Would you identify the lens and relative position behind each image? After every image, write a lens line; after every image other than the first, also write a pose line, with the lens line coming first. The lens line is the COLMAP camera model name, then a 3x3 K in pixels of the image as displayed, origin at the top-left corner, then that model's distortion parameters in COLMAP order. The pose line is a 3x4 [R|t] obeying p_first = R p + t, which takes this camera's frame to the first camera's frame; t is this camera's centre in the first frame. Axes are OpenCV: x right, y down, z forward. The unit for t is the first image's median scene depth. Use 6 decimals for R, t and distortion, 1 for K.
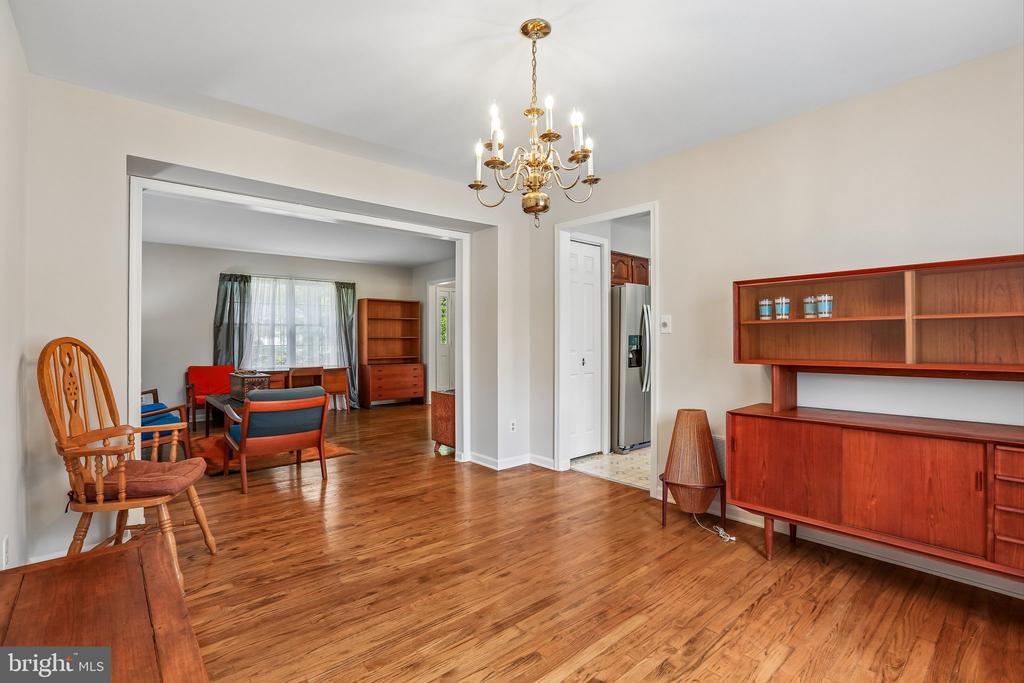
lens RADIAL K [[478.1, 0, 505.7], [0, 478.1, 337.5], [0, 0, 1]] dist [-0.032522, 0.001707]
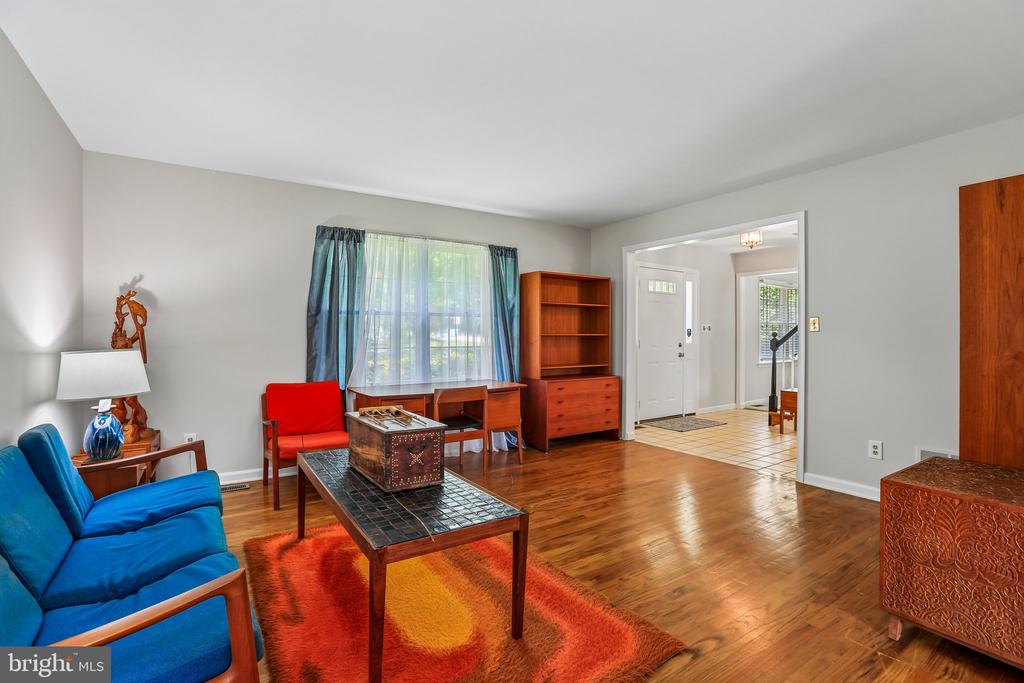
lens RADIAL K [[478.1, 0, 505.7], [0, 478.1, 337.5], [0, 0, 1]] dist [-0.032522, 0.001707]
pose [[0.990749, 0.001659, -0.135699, -0.270752], [-0.000943, 0.999985, 0.005345, 0.000196], [0.135706, -0.005167, 0.990736, 0.413232]]
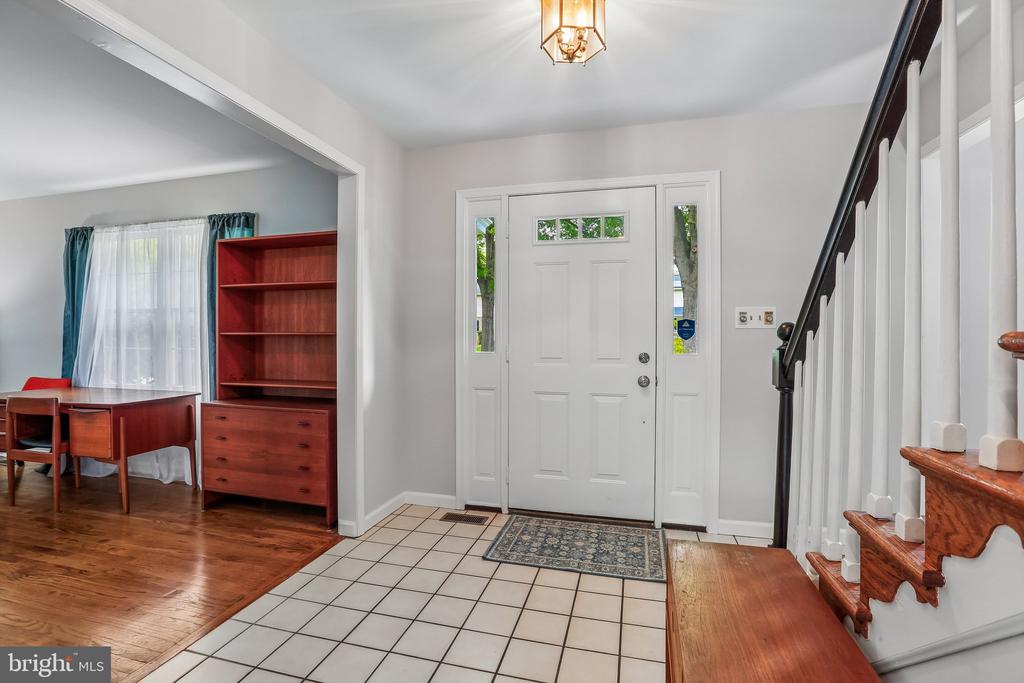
lens RADIAL K [[478.1, 0, 505.7], [0, 478.1, 337.5], [0, 0, 1]] dist [-0.032522, 0.001707]
pose [[0.557958, 0.002569, -0.829865, 0.204436], [-0.003122, 0.999995, 0.000997, 0.002240], [0.829863, 0.002035, 0.557963, 1.059245]]
